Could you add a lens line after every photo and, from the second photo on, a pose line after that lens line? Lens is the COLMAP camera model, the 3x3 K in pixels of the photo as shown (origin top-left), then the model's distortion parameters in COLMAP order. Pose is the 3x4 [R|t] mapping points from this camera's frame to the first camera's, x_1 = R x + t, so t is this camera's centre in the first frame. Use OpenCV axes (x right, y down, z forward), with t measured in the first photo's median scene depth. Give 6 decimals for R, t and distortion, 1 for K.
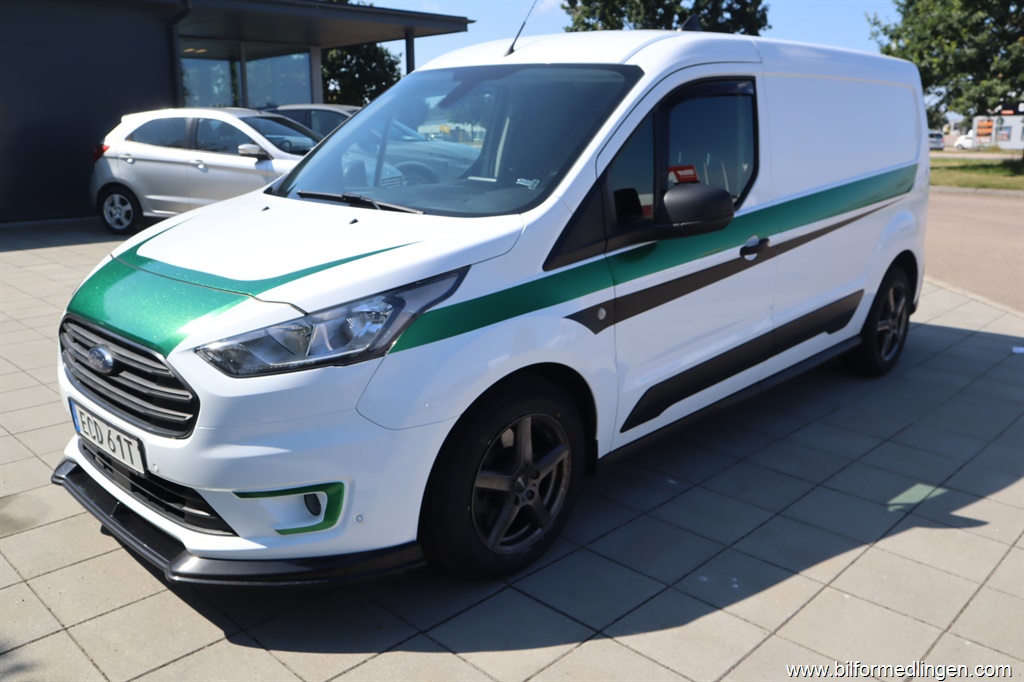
lens RADIAL K [[843.5, 0, 509.5], [0, 843.5, 334.6], [0, 0, 1]] dist [-0.038130, 0.009003]
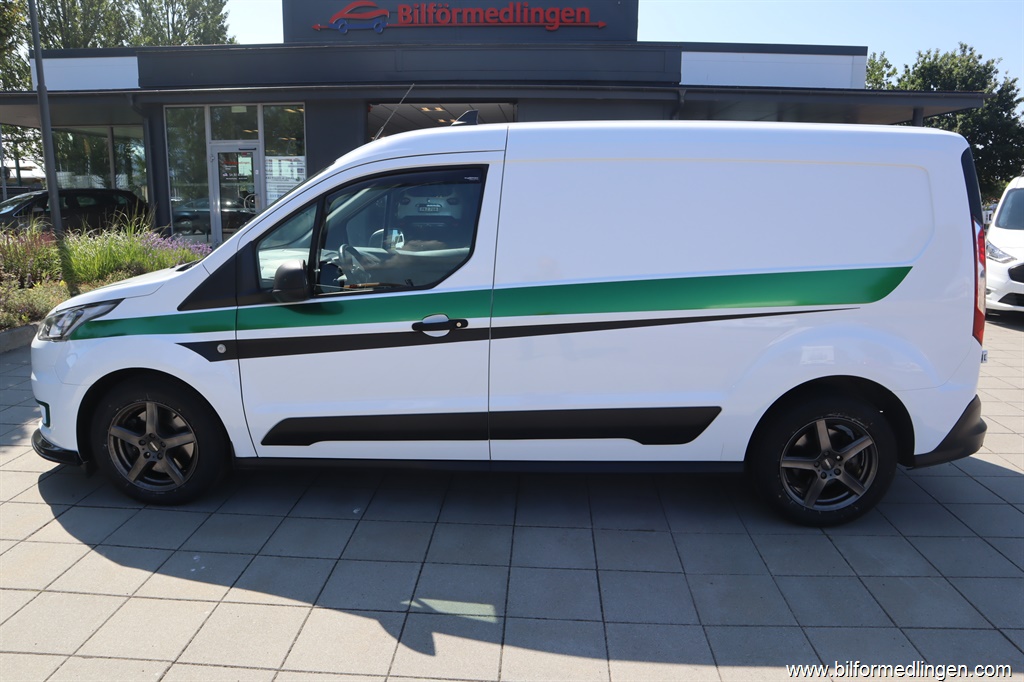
lens RADIAL K [[716.0, 0, 510.4], [0, 716.0, 345.7], [0, 0, 1]] dist [-0.064364, -0.001037]
pose [[0.659837, 0.169214, -0.732108, 1.163505], [-0.186360, 0.980726, 0.058715, -0.170244], [0.727932, 0.097693, 0.678653, 0.518977]]
